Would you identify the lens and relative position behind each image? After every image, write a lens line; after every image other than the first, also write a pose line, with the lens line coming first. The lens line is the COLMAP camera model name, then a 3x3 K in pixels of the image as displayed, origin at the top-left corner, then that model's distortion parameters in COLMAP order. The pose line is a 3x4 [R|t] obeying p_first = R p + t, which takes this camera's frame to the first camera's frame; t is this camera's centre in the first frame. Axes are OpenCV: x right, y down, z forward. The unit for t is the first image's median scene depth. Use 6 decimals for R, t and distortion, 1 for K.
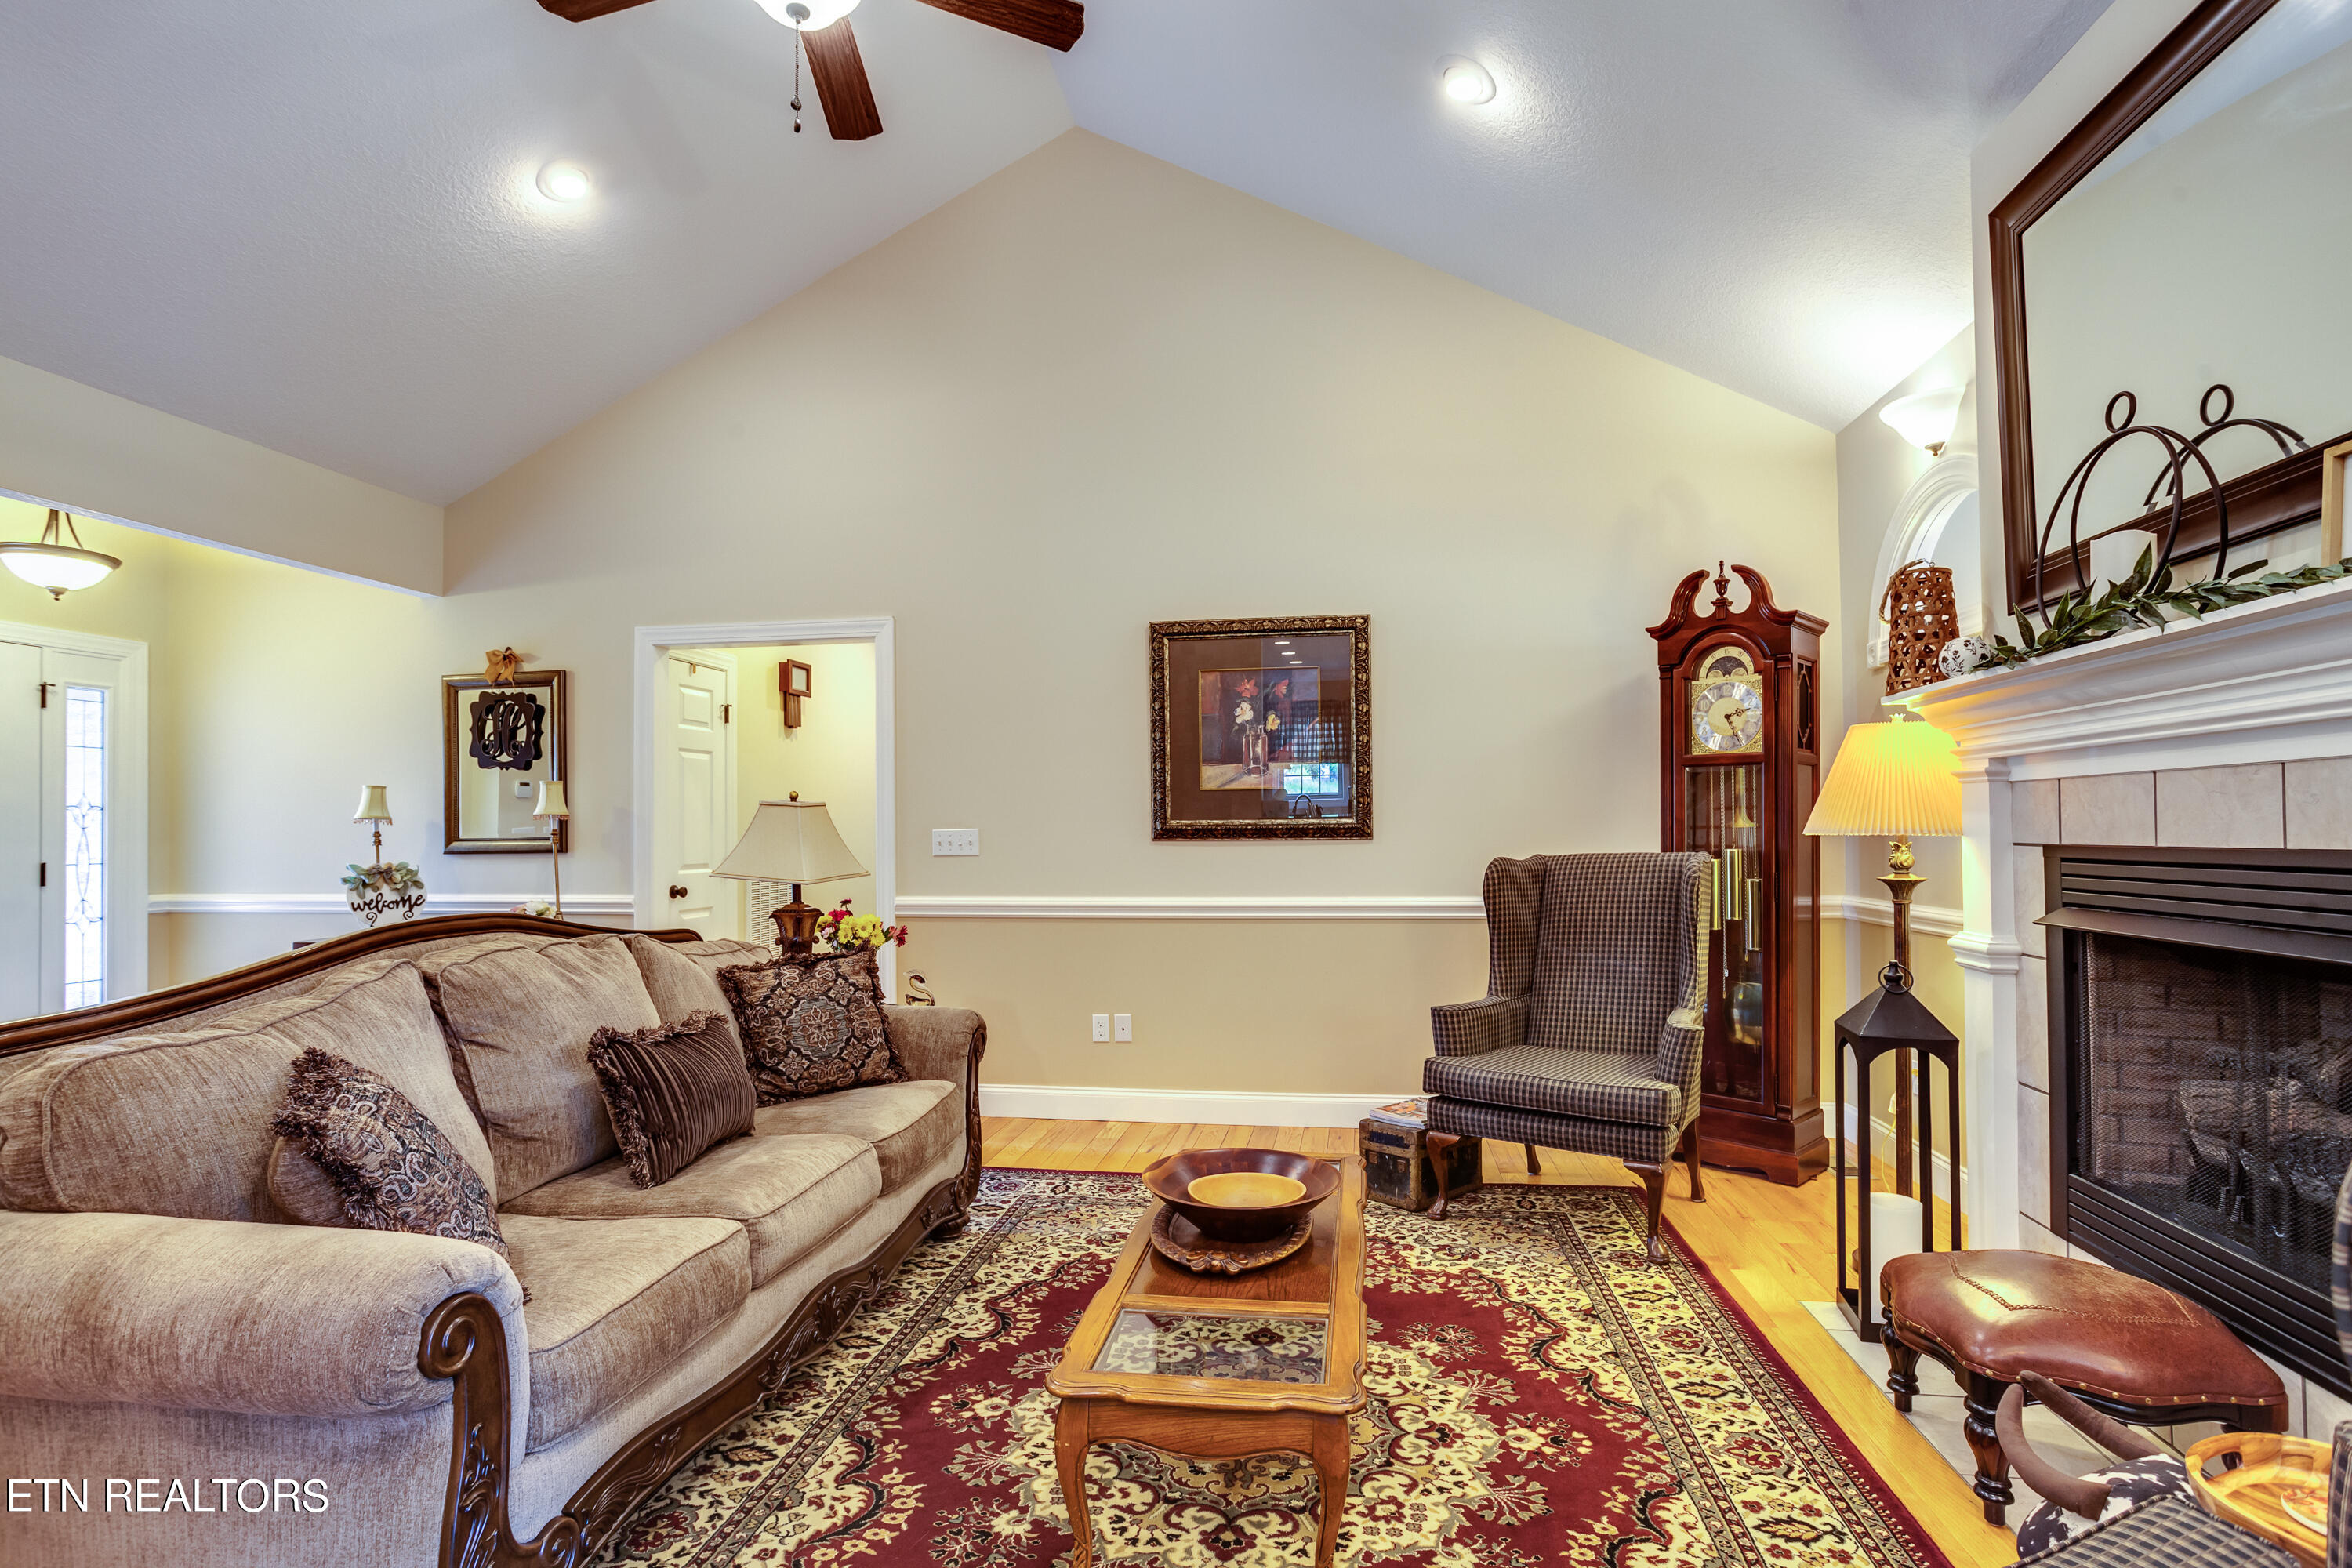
lens RADIAL K [[1159.0, 0, 1184.0], [0, 1159.0, 808.8], [0, 0, 1]] dist [-0.009374, 0.004139]
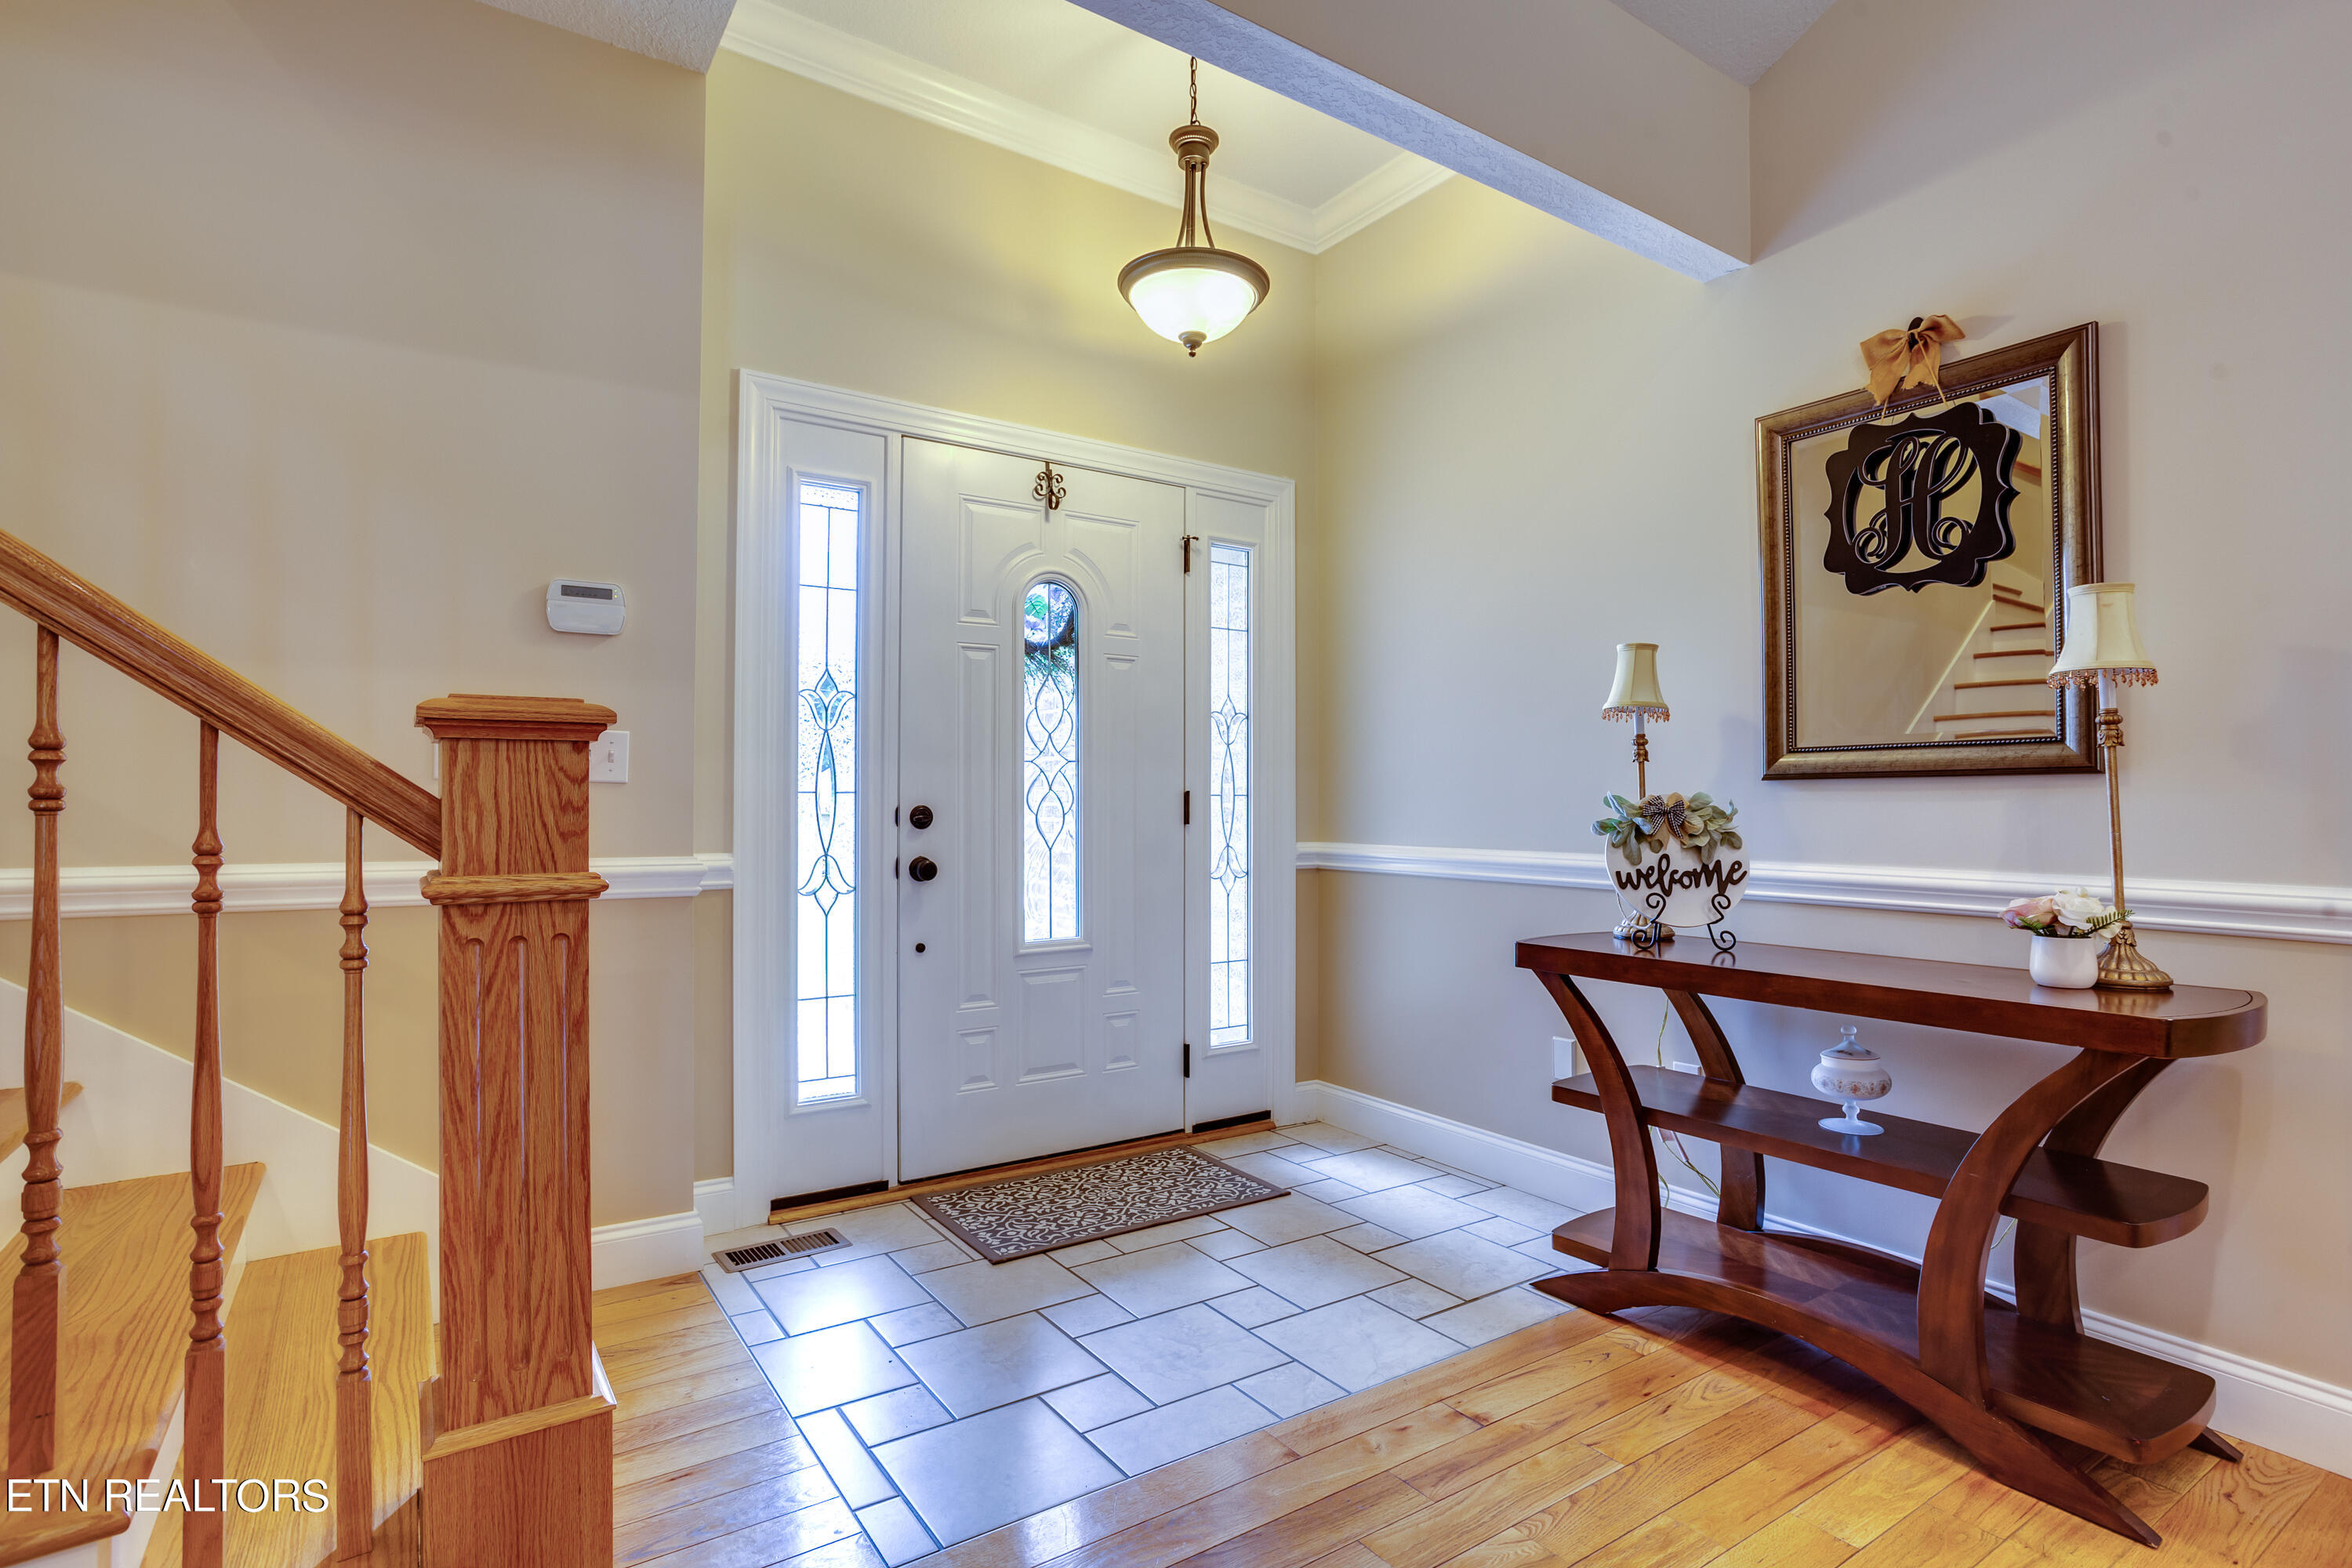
lens RADIAL K [[1159.0, 0, 1167.9], [0, 1159.0, 795.7], [0, 0, 1]] dist [-0.009374, 0.004139]
pose [[0.685589, 0.006719, -0.727958, -0.462474], [0.003092, 0.999922, 0.012141, 0.039640], [0.727983, -0.010575, 0.685514, 0.485861]]
